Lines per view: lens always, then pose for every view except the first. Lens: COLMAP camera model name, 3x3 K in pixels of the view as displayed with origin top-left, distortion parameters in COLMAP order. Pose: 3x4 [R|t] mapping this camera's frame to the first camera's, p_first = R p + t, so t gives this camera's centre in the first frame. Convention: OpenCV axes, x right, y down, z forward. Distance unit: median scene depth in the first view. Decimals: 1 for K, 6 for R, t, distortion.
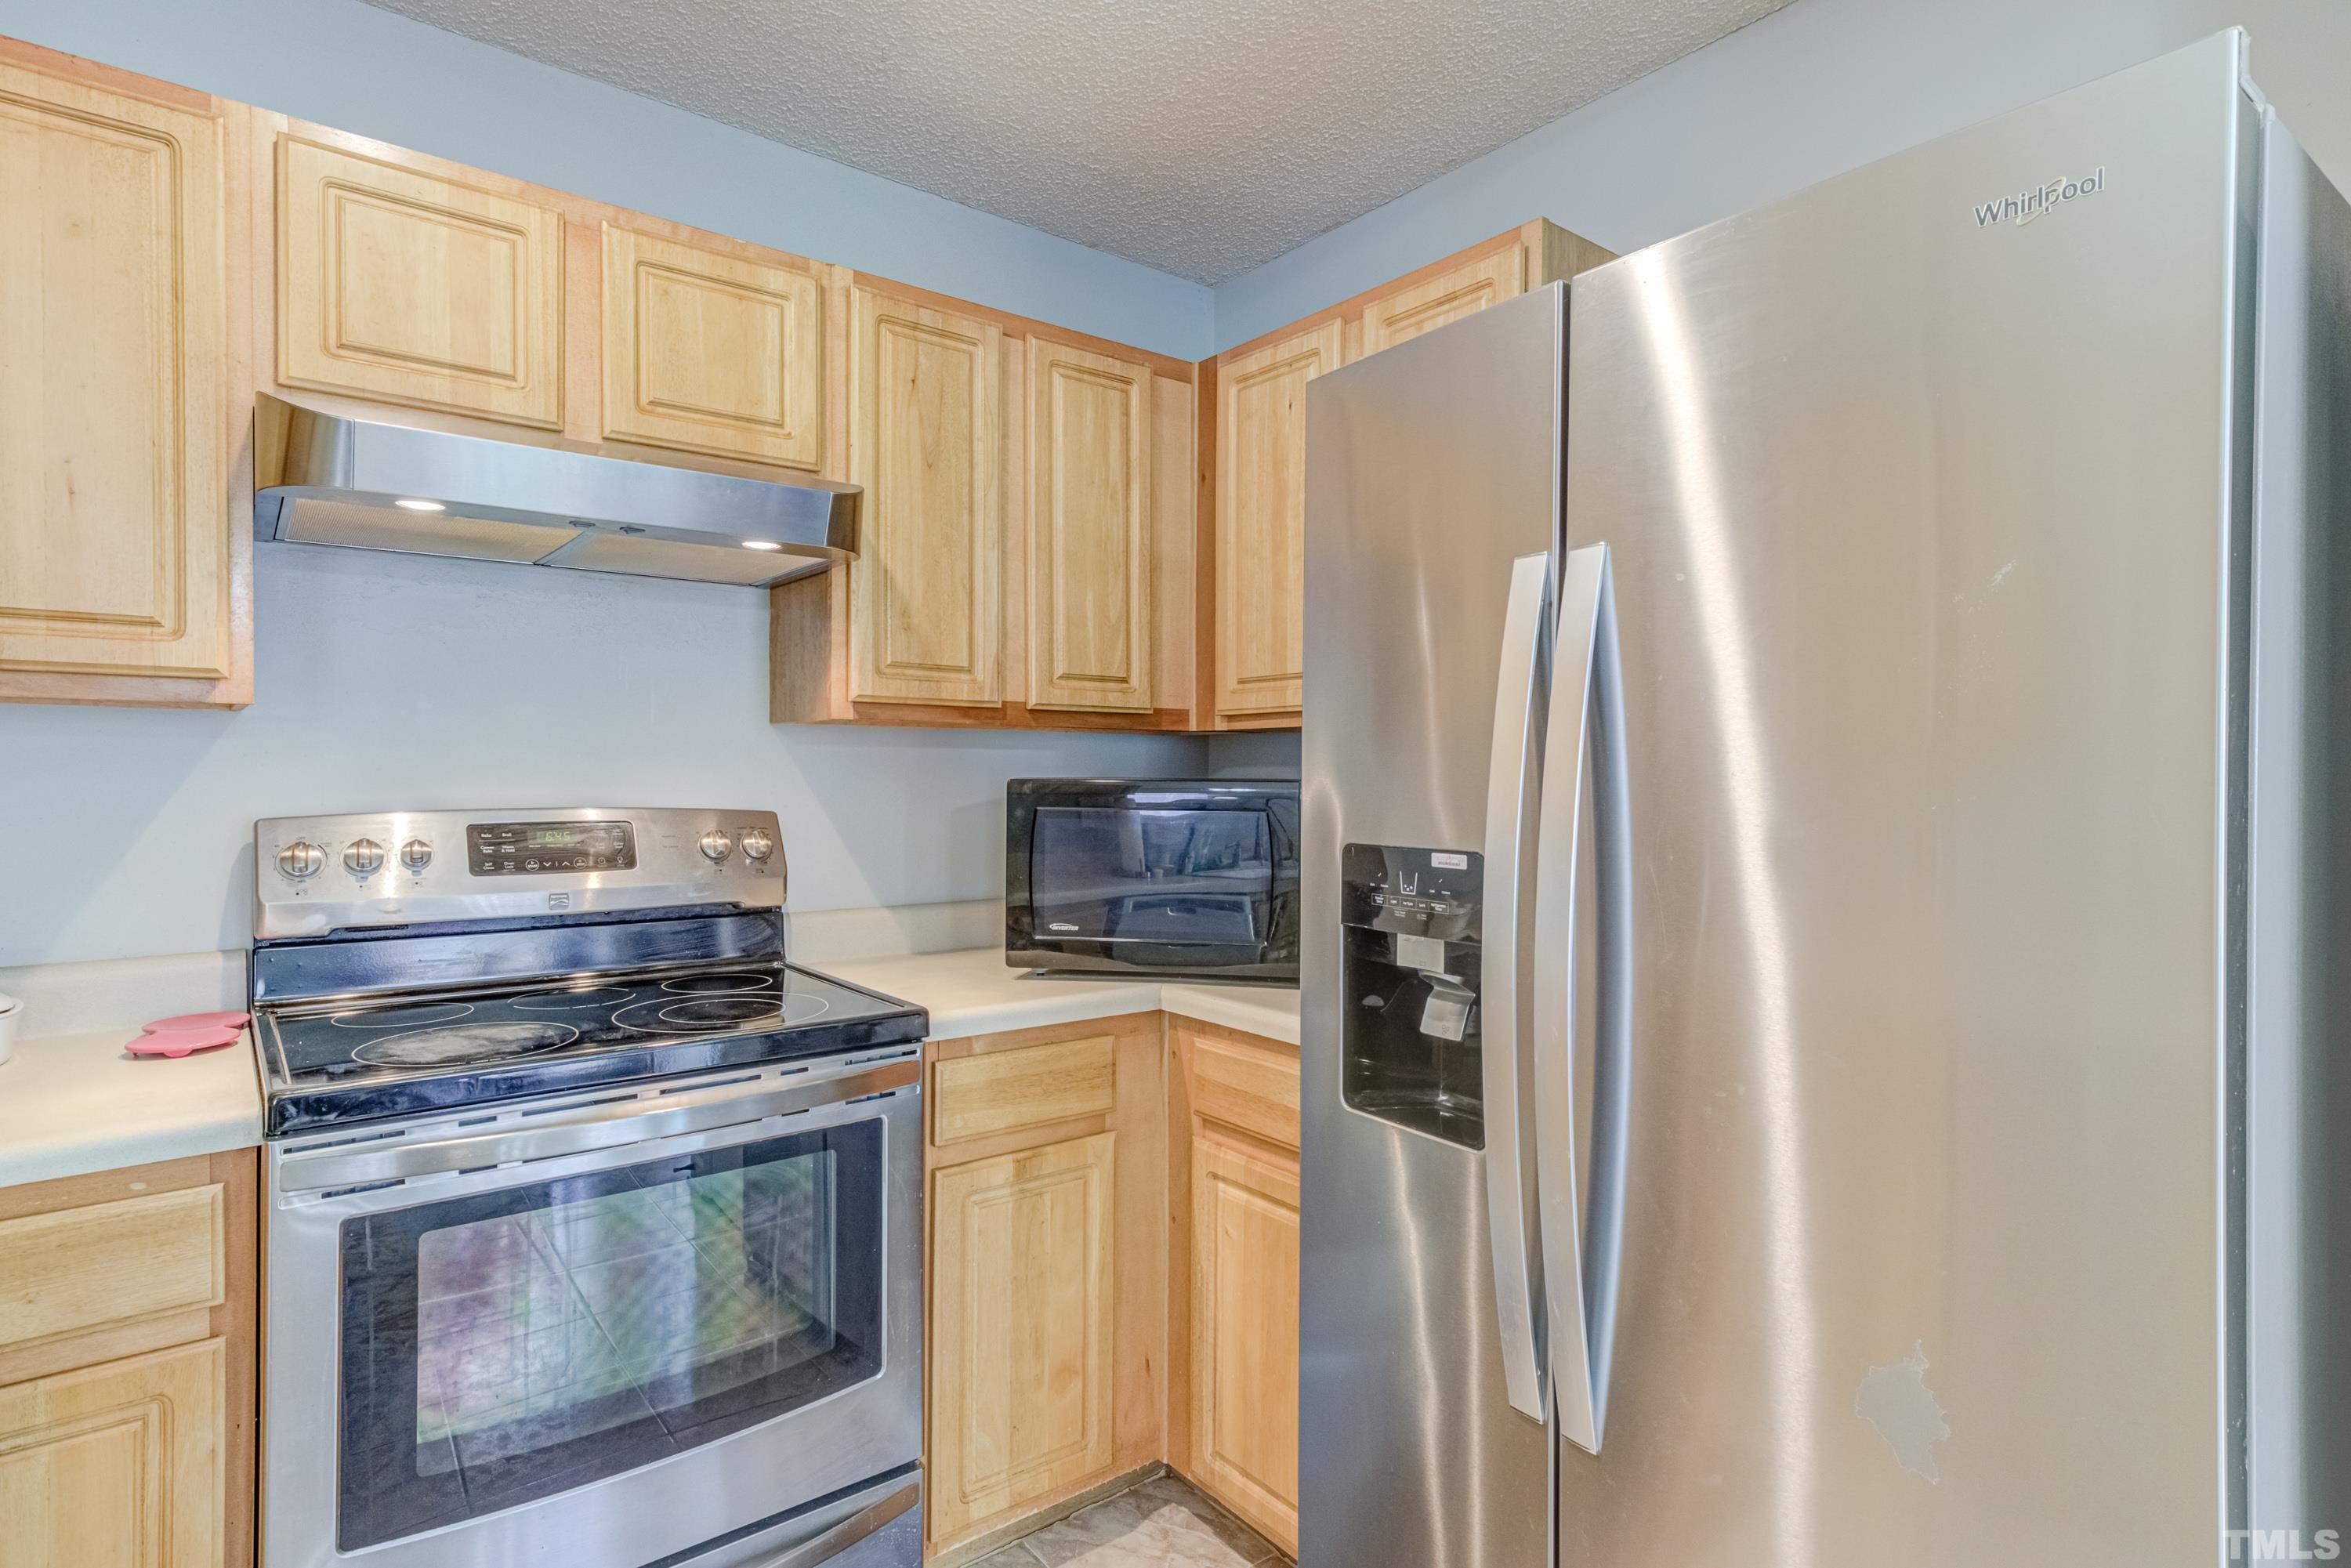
lens RADIAL K [[1220.4, 0, 1182.7], [0, 1220.4, 778.5], [0, 0, 1]] dist [0.026223, -0.005545]
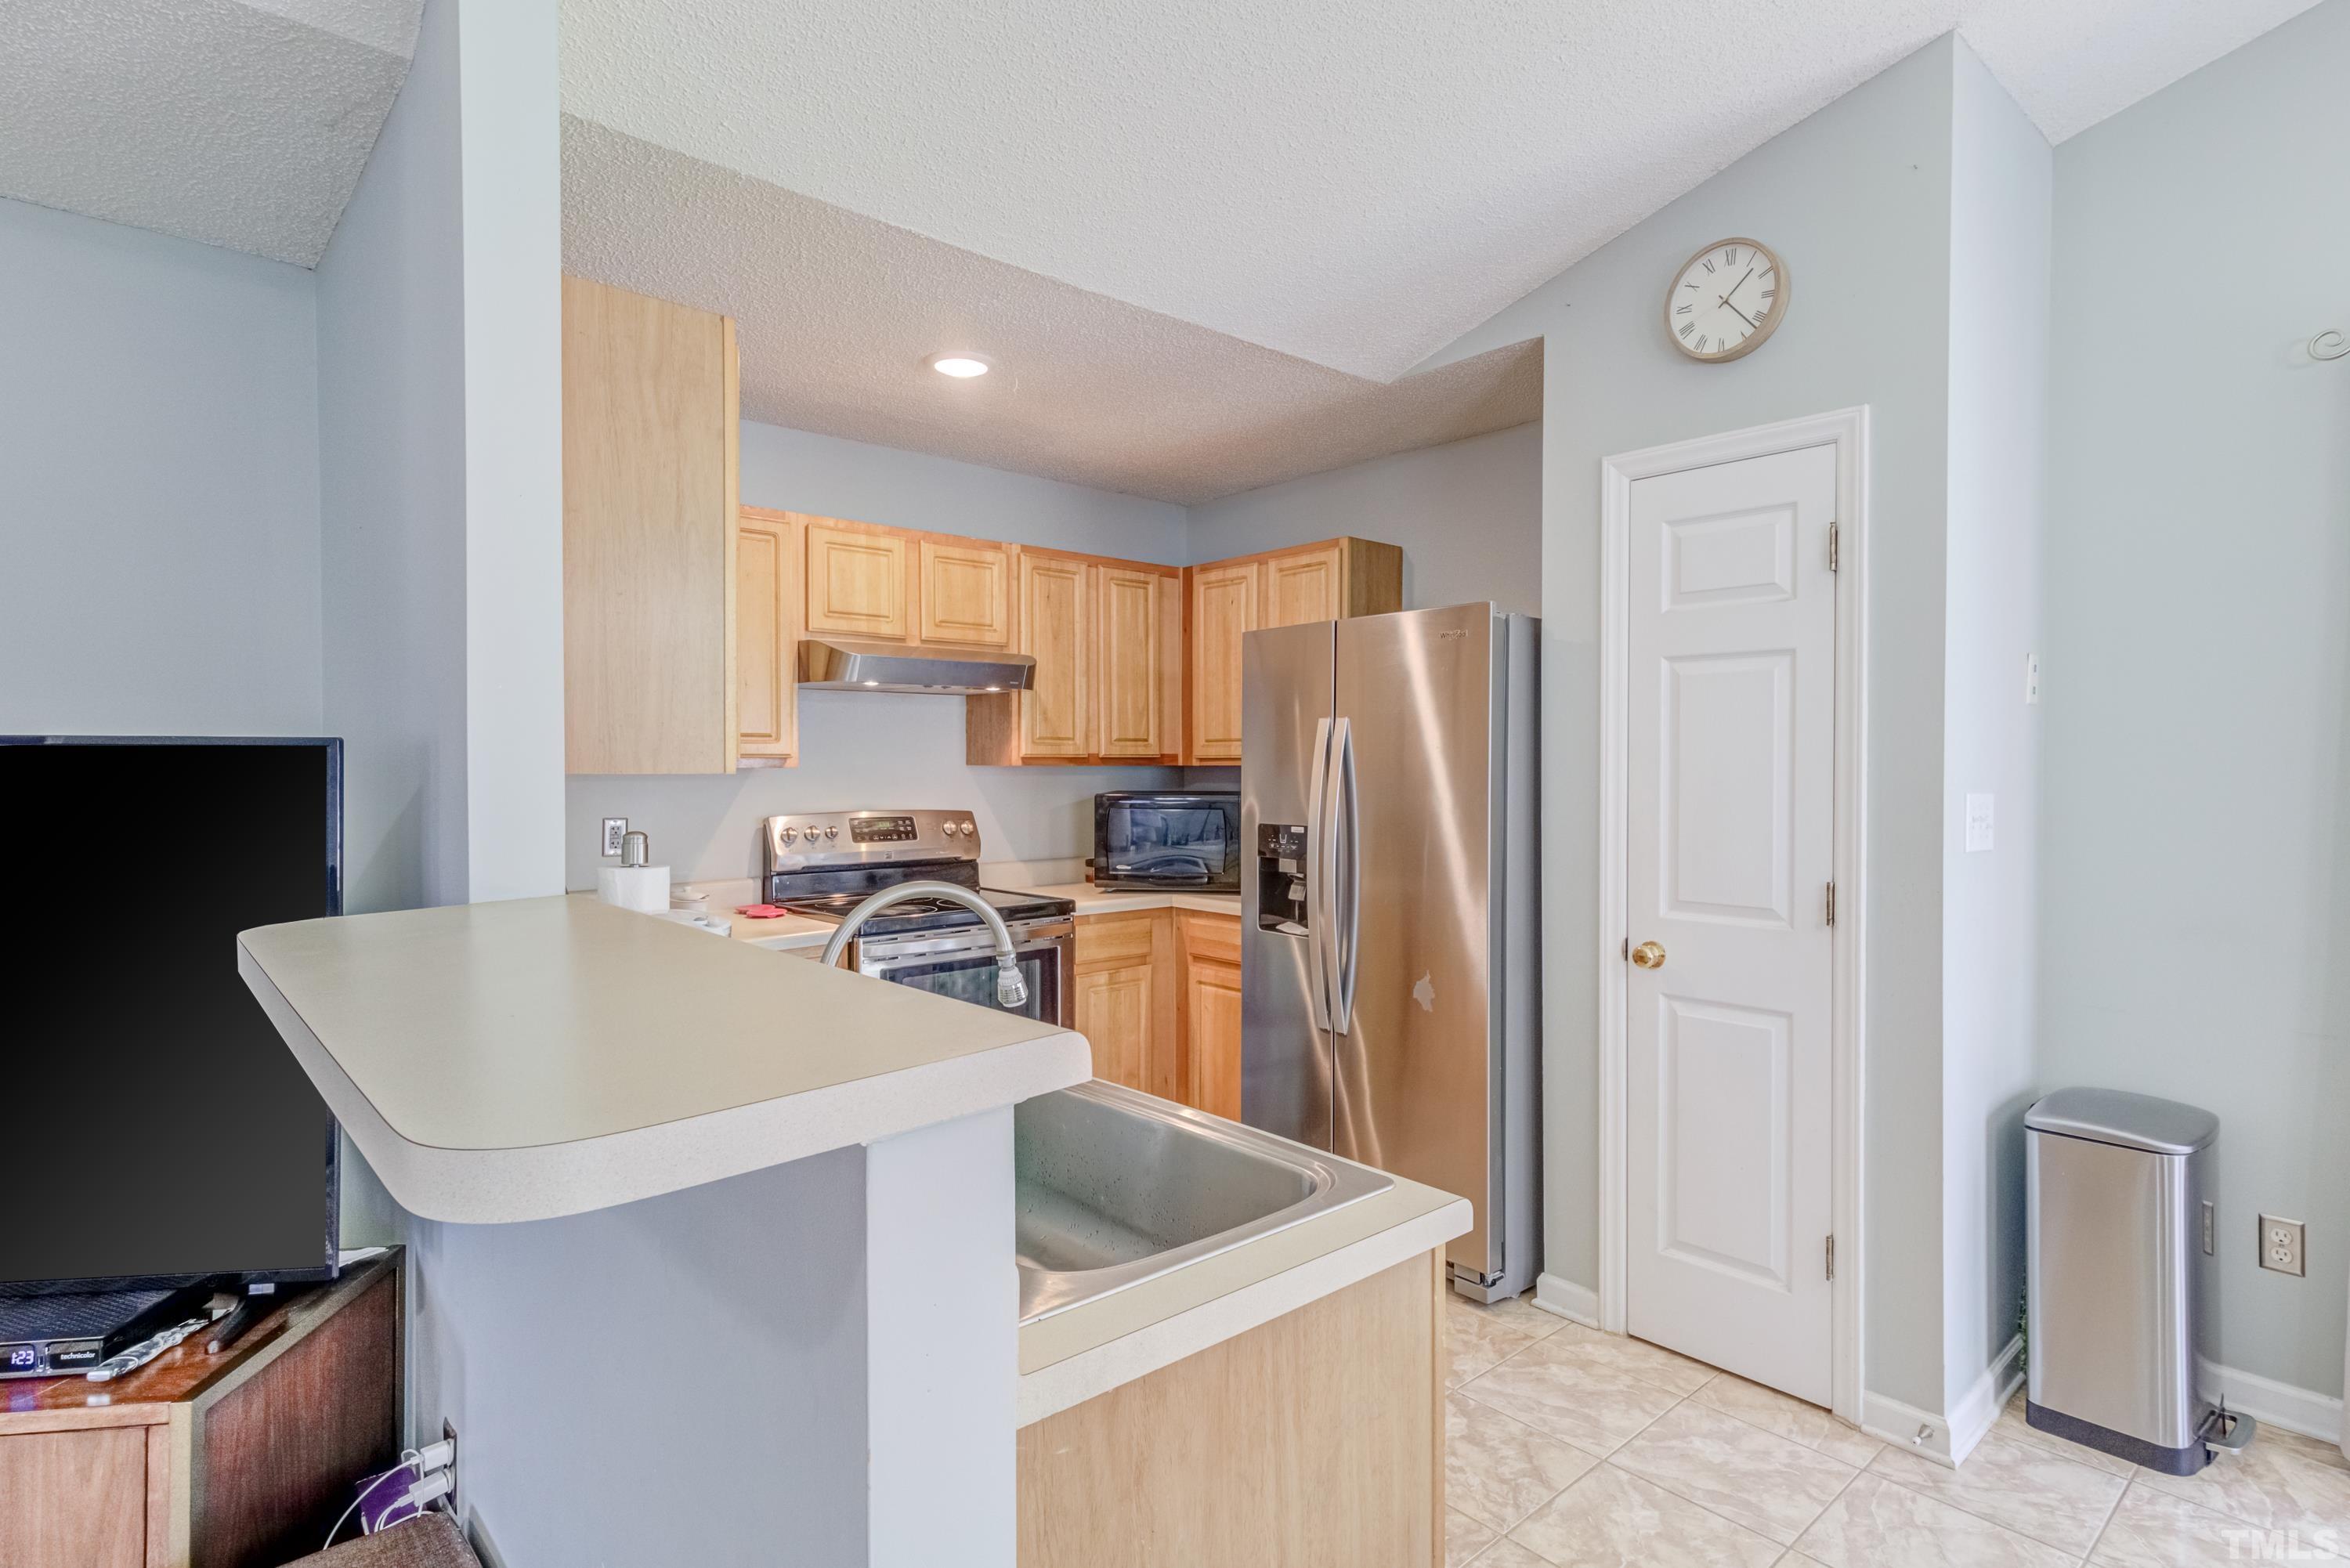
lens RADIAL K [[1219.9, 0, 1179.5], [0, 1219.9, 775.5], [0, 0, 1]] dist [0.026223, -0.005545]
pose [[0.998449, -0.004236, 0.055516, -0.125308], [0.003946, 0.999978, 0.005322, -0.043691], [-0.055537, -0.005094, 0.998444, -1.105415]]
